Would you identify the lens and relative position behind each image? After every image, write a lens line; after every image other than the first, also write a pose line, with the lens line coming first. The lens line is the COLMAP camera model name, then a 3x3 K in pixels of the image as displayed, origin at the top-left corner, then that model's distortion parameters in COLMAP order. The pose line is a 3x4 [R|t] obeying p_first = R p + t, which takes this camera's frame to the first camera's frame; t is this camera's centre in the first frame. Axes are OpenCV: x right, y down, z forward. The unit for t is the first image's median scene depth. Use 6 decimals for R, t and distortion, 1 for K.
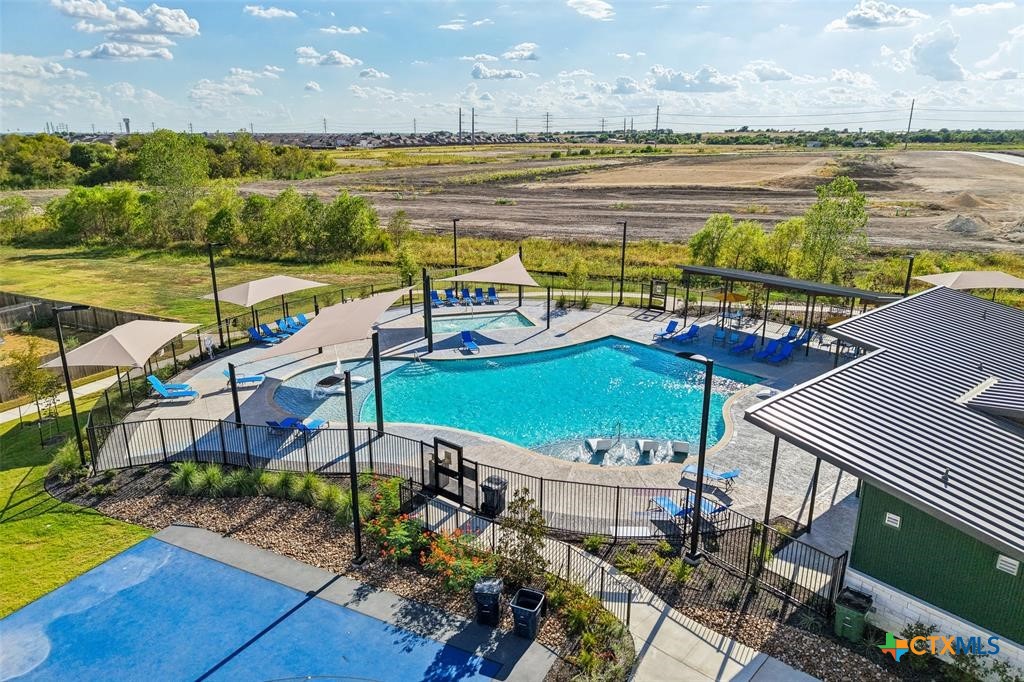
lens RADIAL K [[688.4, 0, 512.0], [0, 688.4, 341.0], [0, 0, 1]] dist [0.038951, -0.031598]
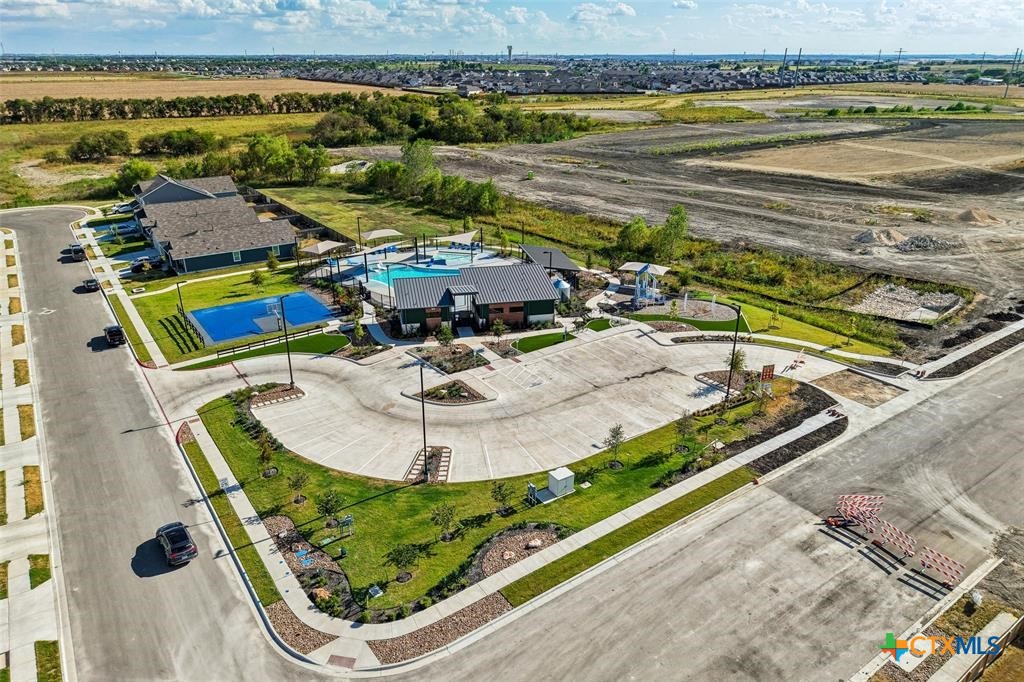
lens RADIAL K [[688.4, 0, 512.0], [0, 688.4, 341.0], [0, 0, 1]] dist [0.038951, -0.031598]
pose [[0.881368, 0.182817, -0.435625, 1.420920], [-0.138725, 0.981592, 0.131270, -0.092827], [0.451604, -0.055265, 0.890505, -1.265410]]
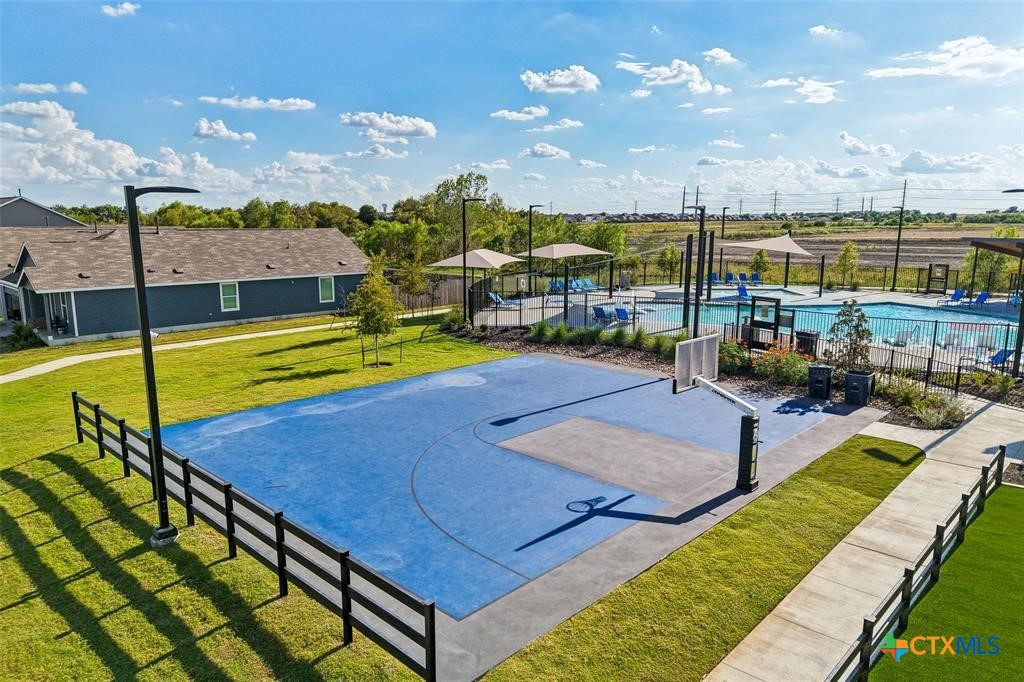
lens RADIAL K [[688.4, 0, 512.0], [0, 688.4, 341.0], [0, 0, 1]] dist [0.038951, -0.031598]
pose [[0.954251, 0.055732, -0.293765, -0.085906], [-0.089396, 0.990715, -0.102433, 0.209794], [0.285329, 0.124008, 0.950373, -0.135632]]
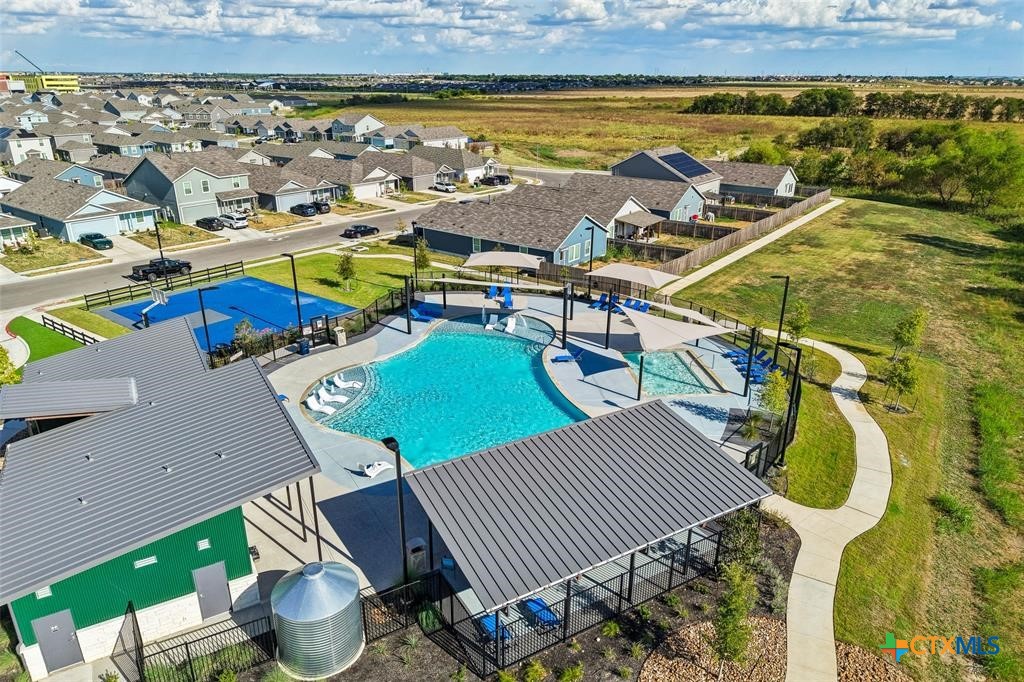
lens RADIAL K [[706.2, 0, 512.0], [0, 706.2, 341.0], [0, 0, 1]] dist [0.038407, -0.000526]
pose [[-0.191119, 0.345782, -0.918645, 0.959601], [-0.285600, 0.875815, 0.389077, -0.421150], [0.939099, 0.336725, -0.068630, 0.952622]]
